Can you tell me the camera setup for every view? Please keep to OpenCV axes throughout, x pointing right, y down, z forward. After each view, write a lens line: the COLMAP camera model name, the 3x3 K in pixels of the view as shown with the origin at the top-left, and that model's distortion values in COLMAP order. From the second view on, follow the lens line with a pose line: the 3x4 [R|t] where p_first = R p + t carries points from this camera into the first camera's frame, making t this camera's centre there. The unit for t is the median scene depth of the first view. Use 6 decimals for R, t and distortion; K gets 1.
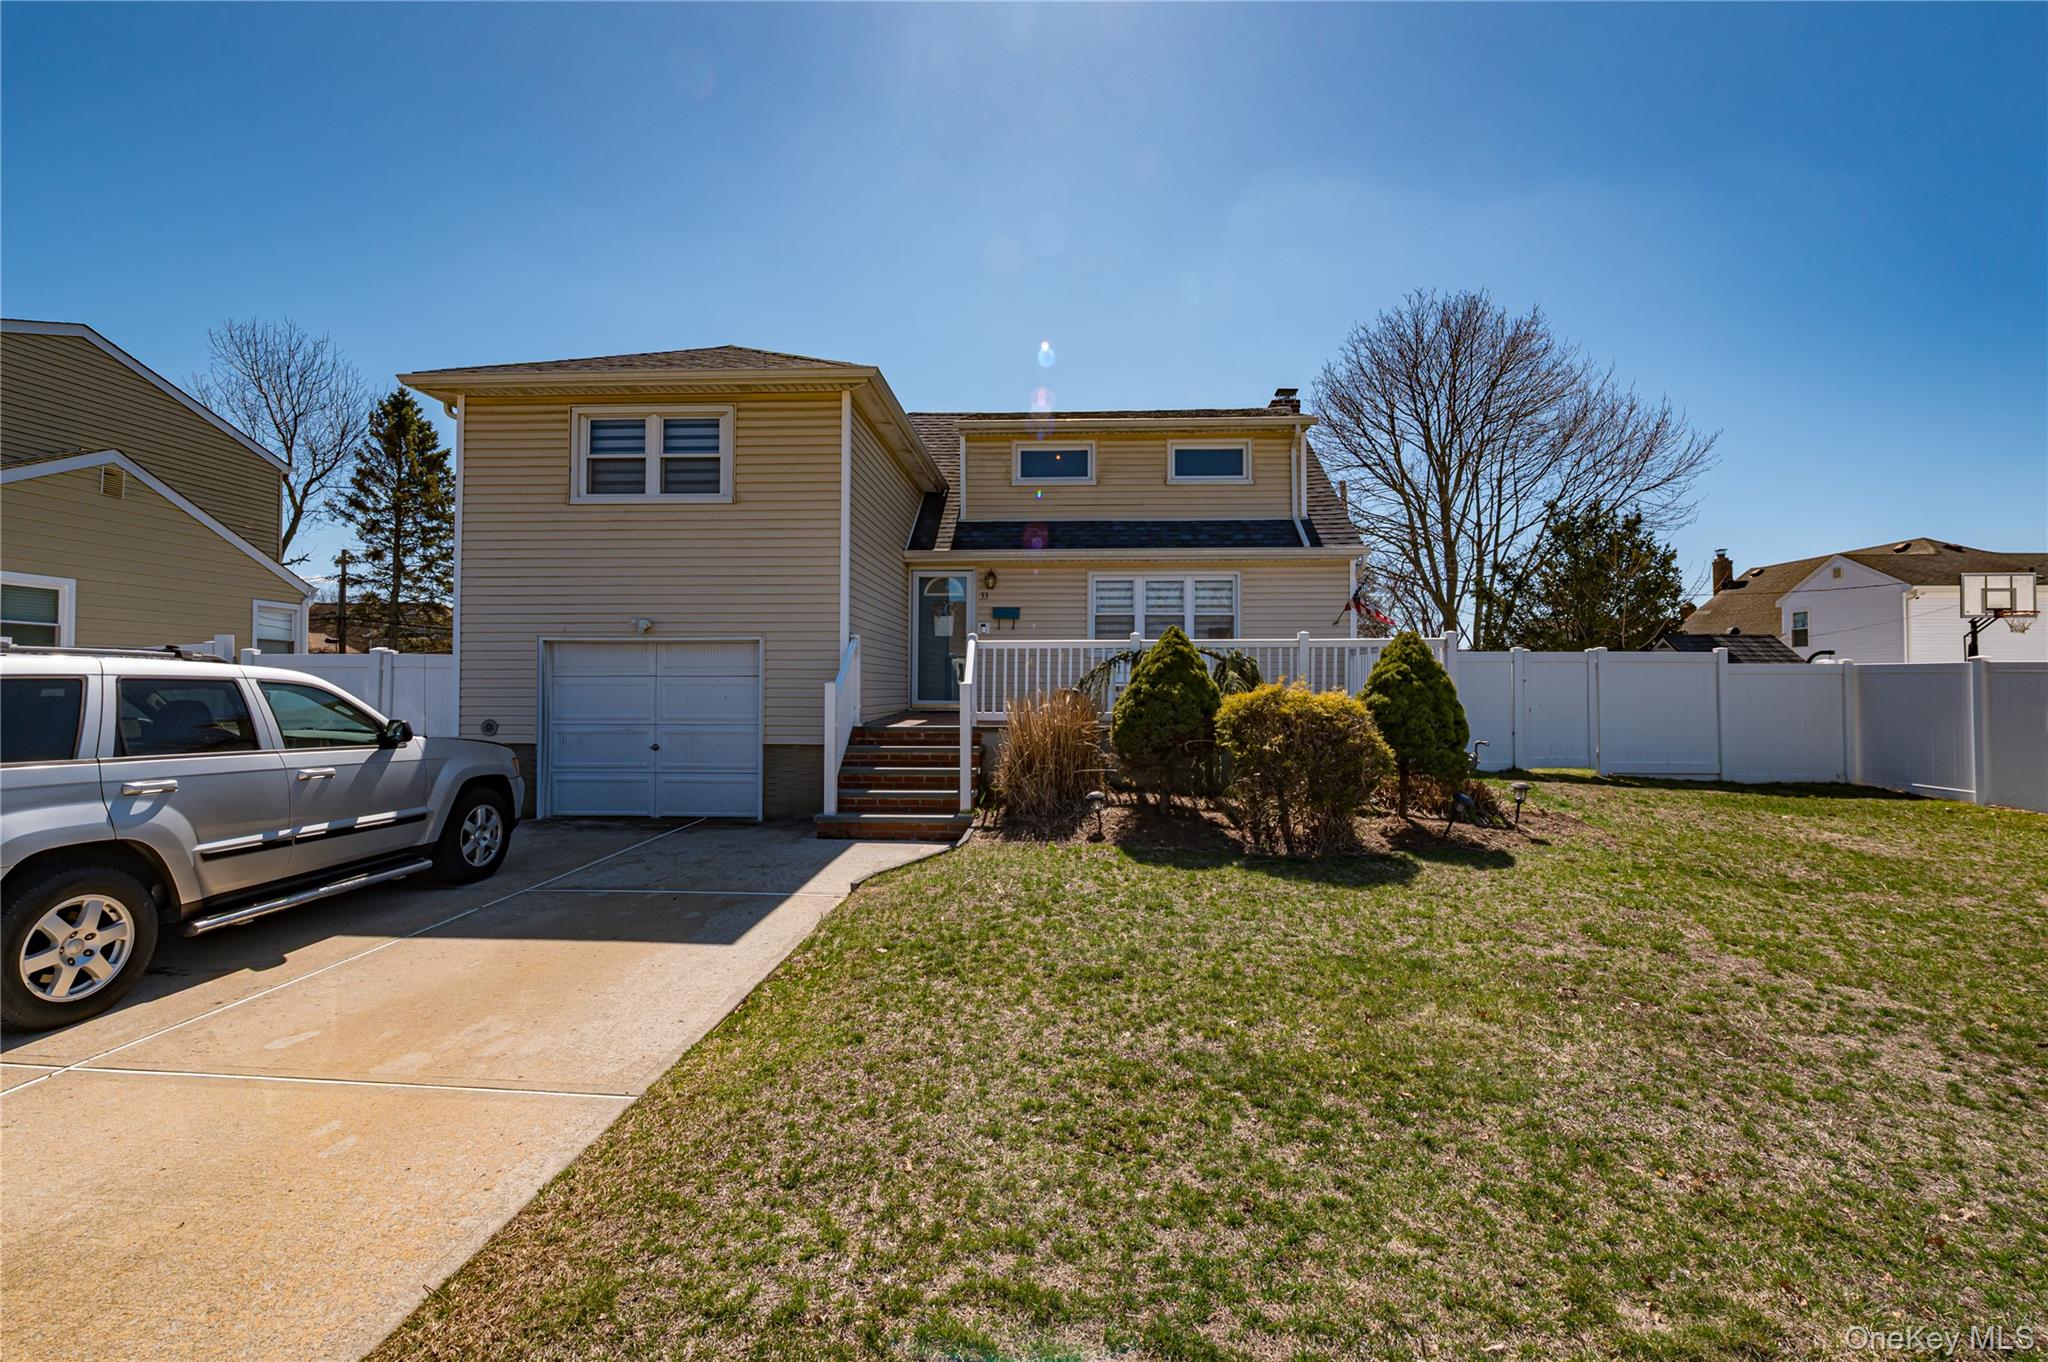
lens RADIAL K [[879.9, 0, 1023.4], [0, 879.9, 682.8], [0, 0, 1]] dist [-0.011381, -0.000447]
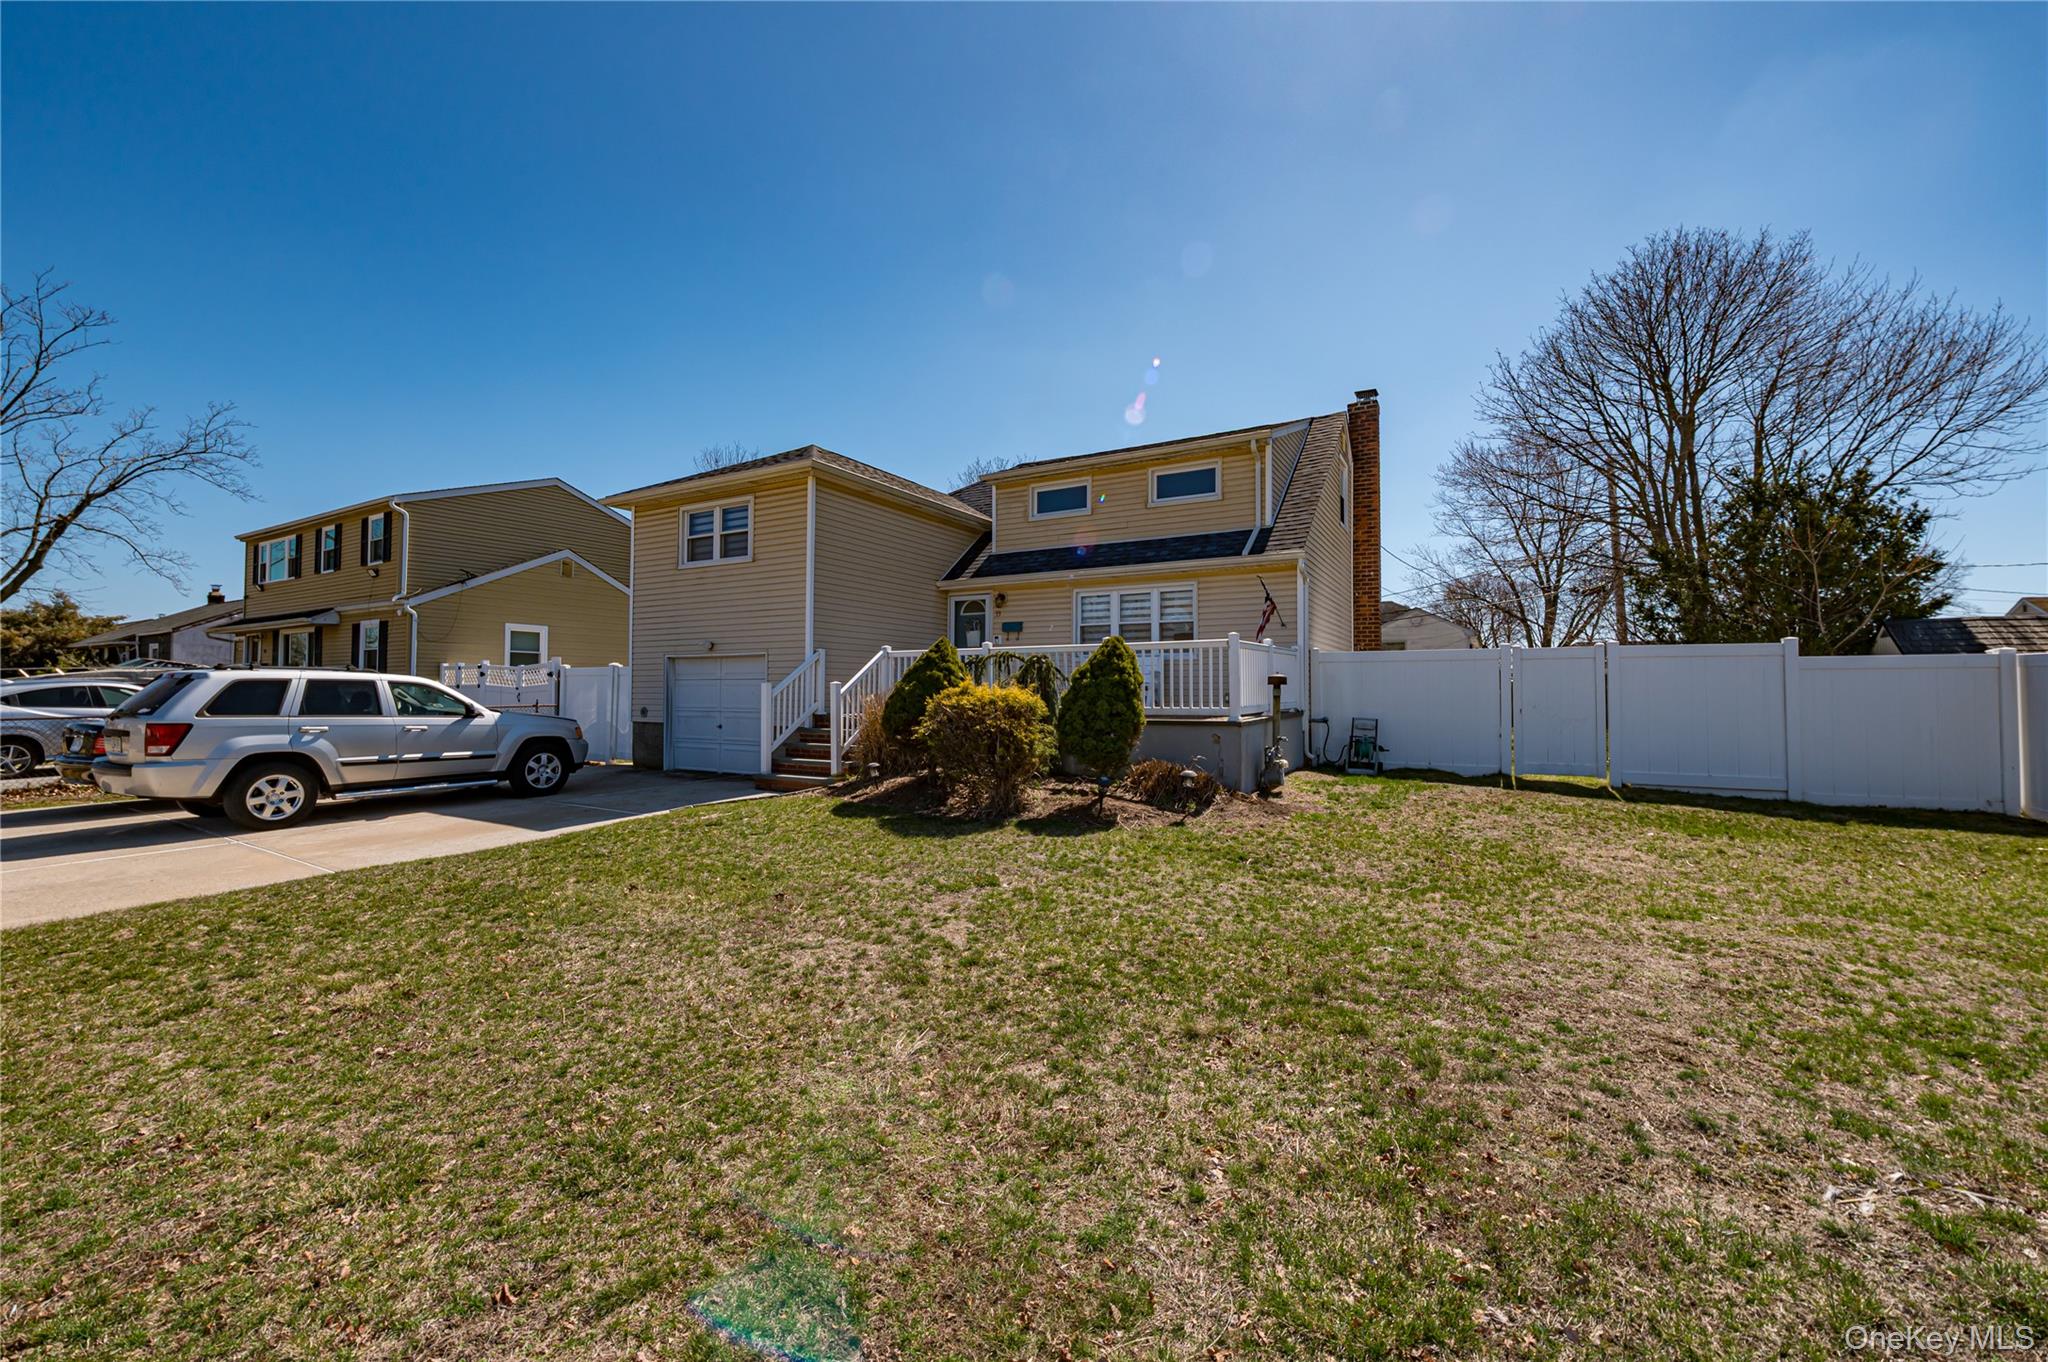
lens RADIAL K [[807.2, 0, 1023.7], [0, 807.2, 682.3], [0, 0, 1]] dist [-0.008793, -0.000164]
pose [[0.888711, -0.004758, -0.458443, 0.685381], [0.001945, 0.999976, -0.006607, 0.007607], [0.458463, 0.004980, 0.888699, 0.008328]]
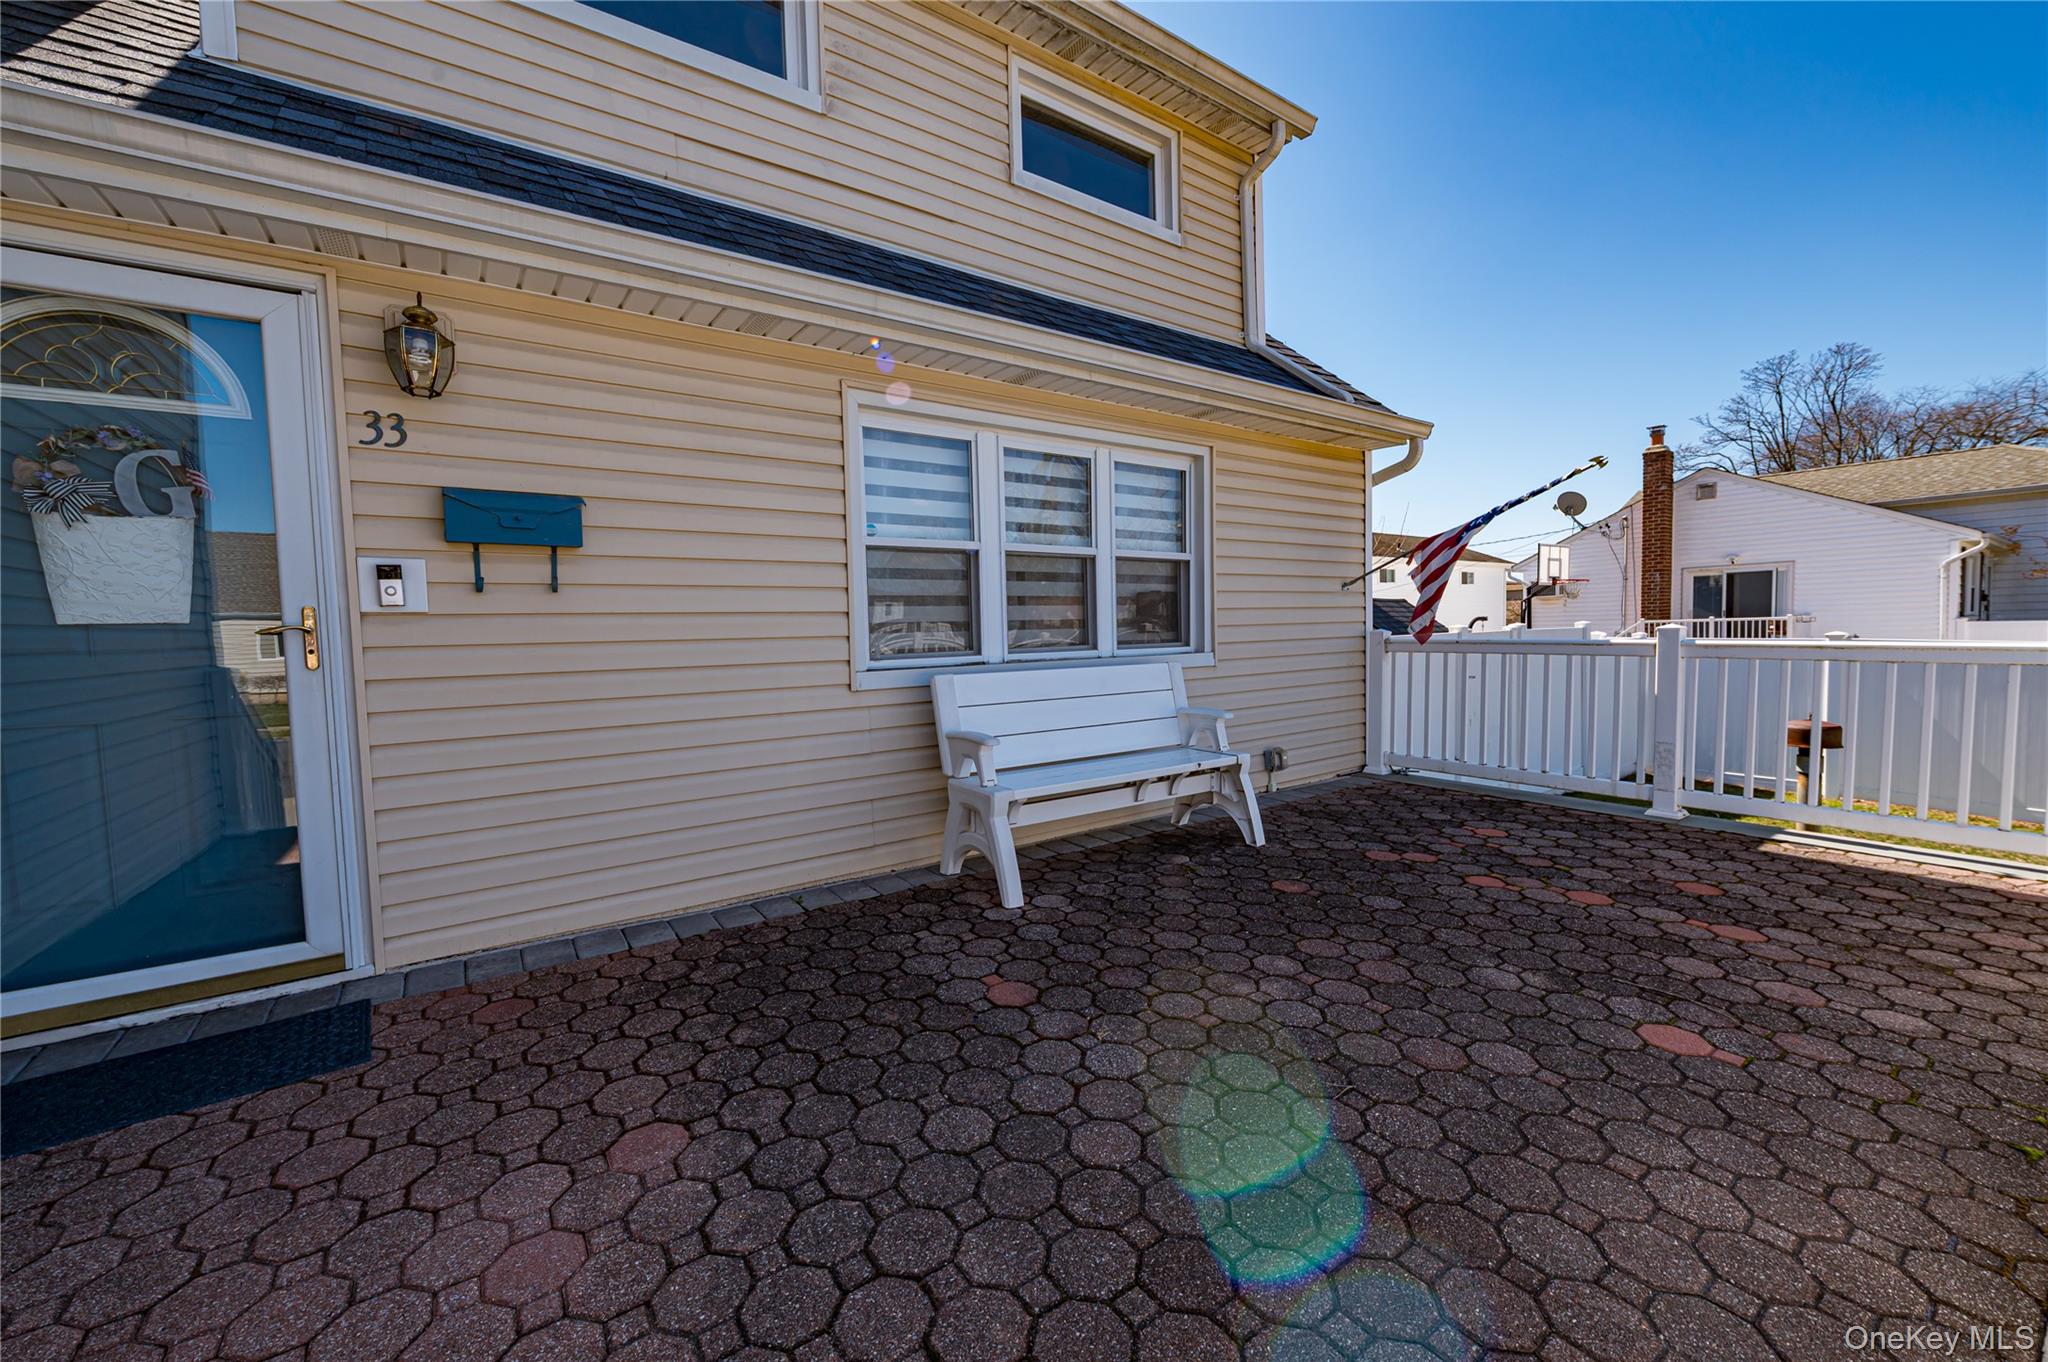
lens RADIAL K [[801.6, 0, 1043.9], [0, 801.6, 673.6], [0, 0, 1]] dist [0.002742, 0.000297]
pose [[0.784979, -0.057902, 0.616811, -0.056763], [0.019922, 0.997467, 0.068281, -0.068237], [-0.619202, -0.041311, 0.784144, 1.011072]]
